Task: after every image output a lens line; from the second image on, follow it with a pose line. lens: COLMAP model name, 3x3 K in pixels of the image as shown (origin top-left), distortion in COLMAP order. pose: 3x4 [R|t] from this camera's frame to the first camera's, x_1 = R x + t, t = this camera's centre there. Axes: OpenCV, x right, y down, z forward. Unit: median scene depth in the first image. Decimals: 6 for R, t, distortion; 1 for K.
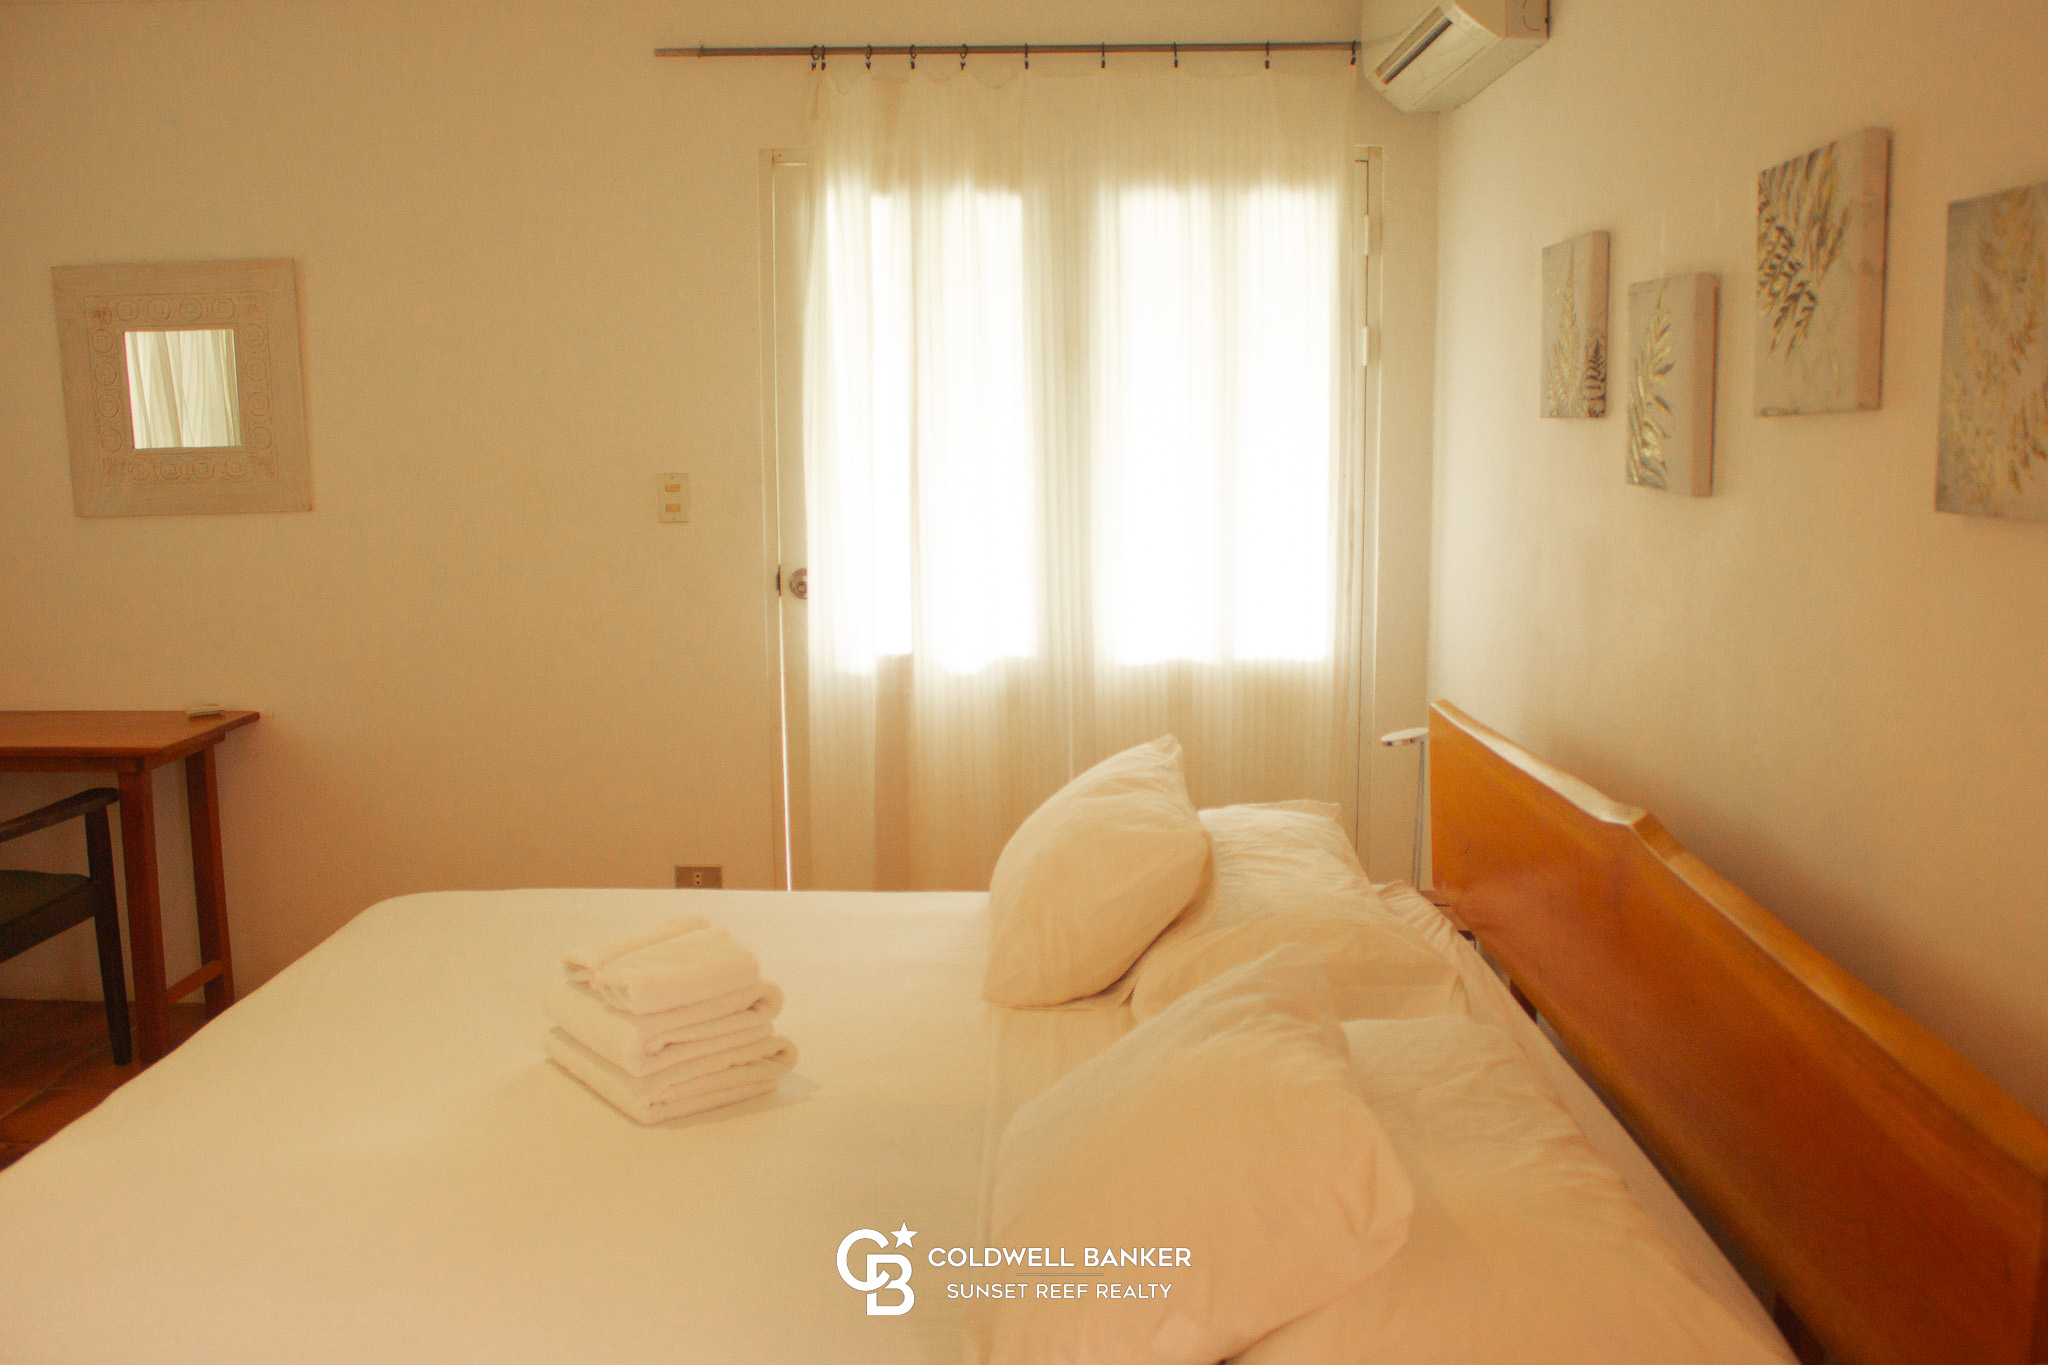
lens RADIAL K [[1685.6, 0, 1024.0], [0, 1685.6, 682.5], [0, 0, 1]] dist [-0.089148, -0.005245]
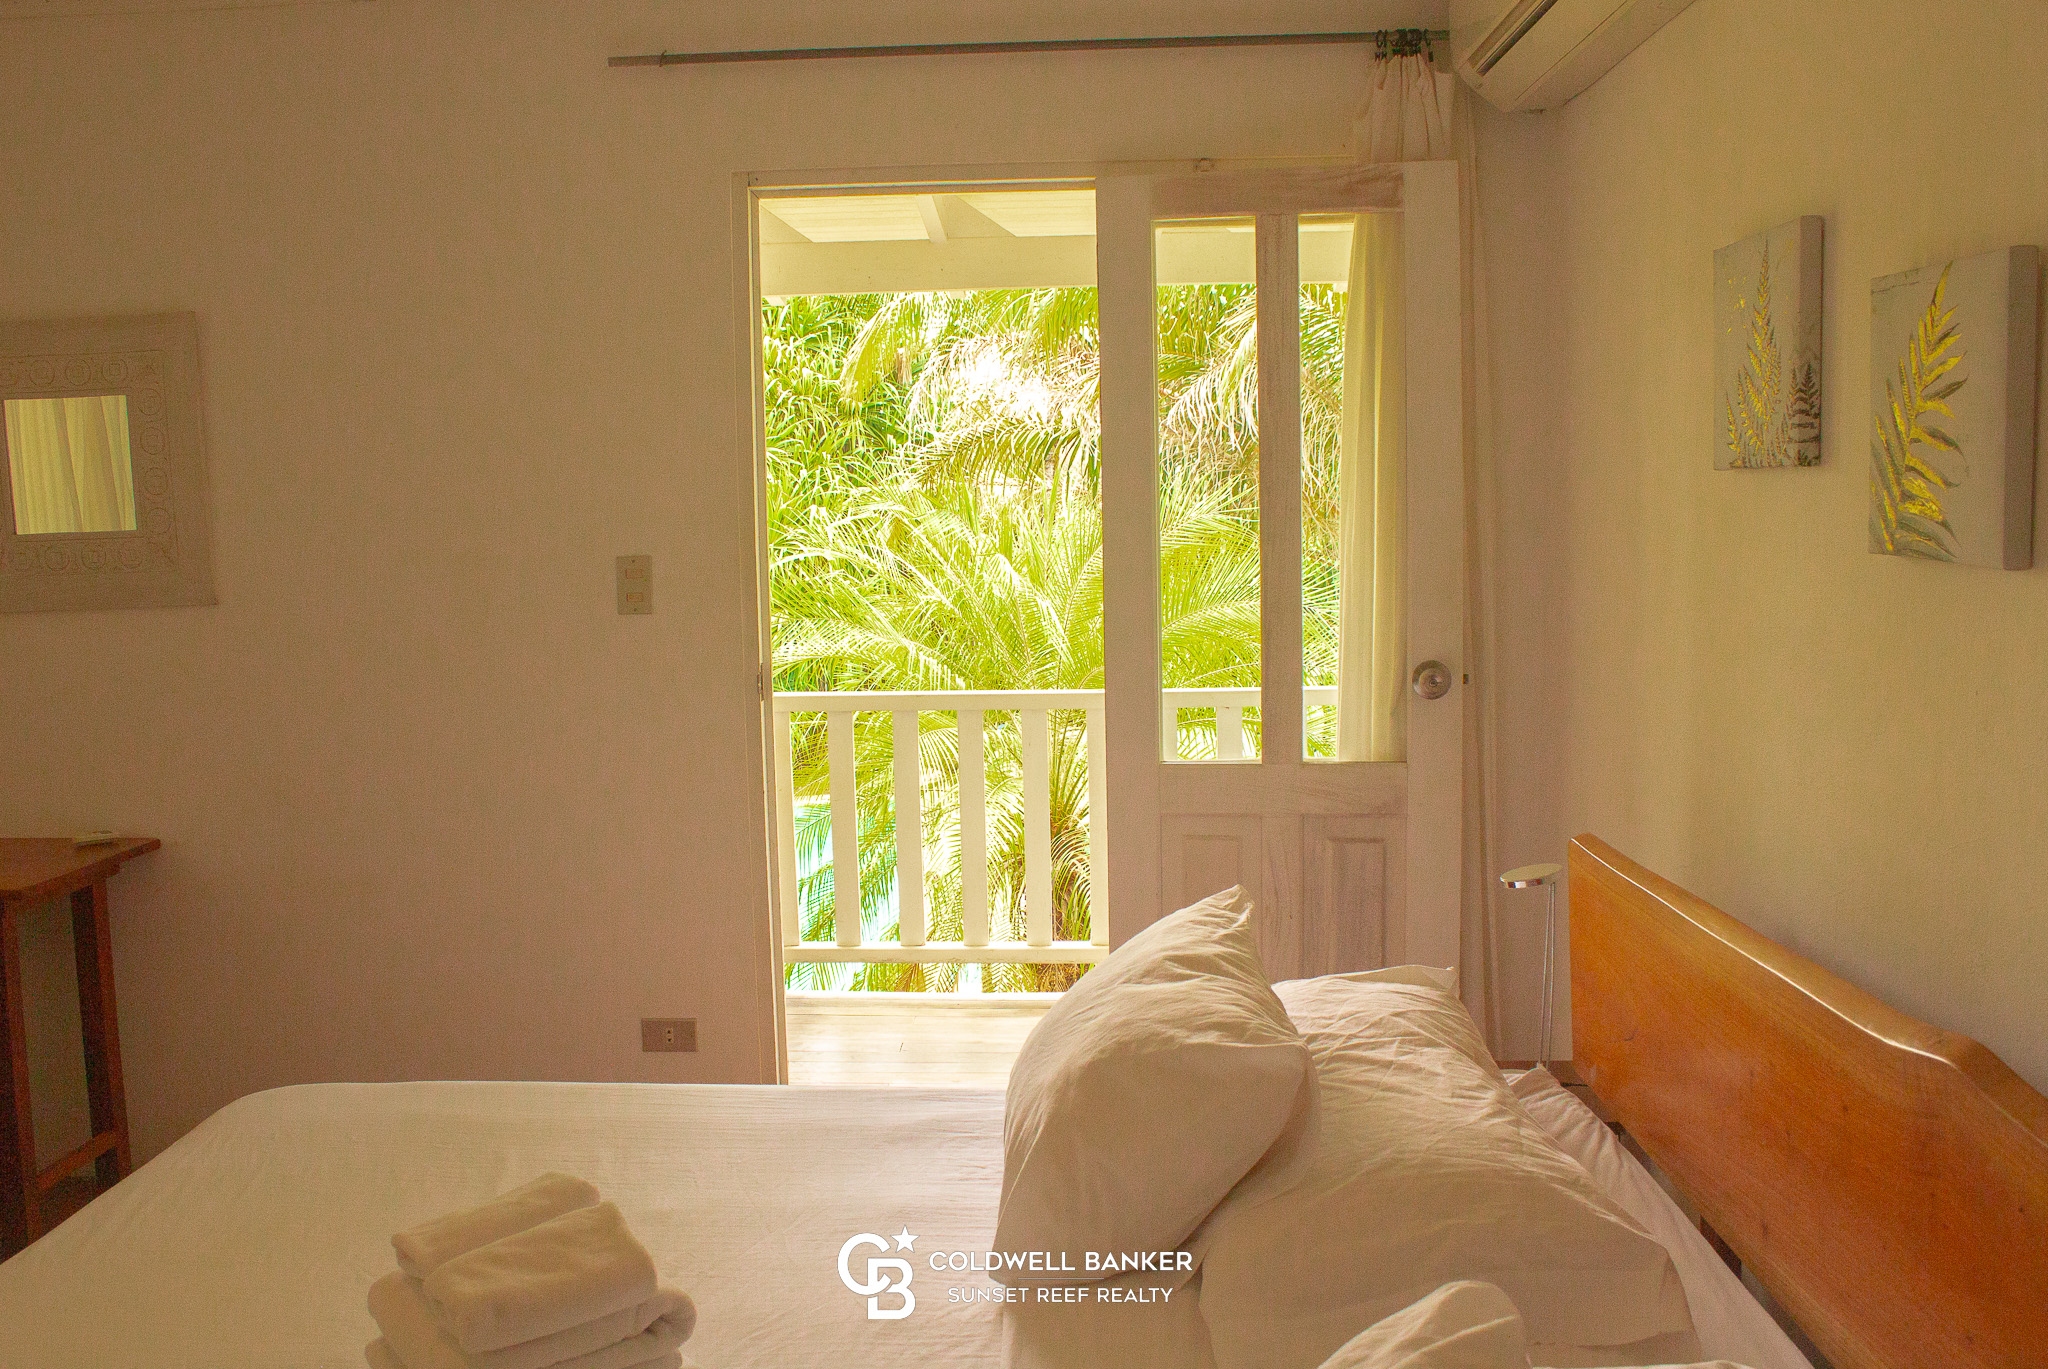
lens RADIAL K [[1685.6, 0, 1024.0], [0, 1685.6, 684.5], [0, 0, 1]] dist [-0.089148, -0.005245]
pose [[0.999713, -0.010593, -0.021500, 0.006793], [0.009578, 0.998859, -0.046777, -0.028931], [0.021971, 0.046558, 0.998674, 0.249551]]
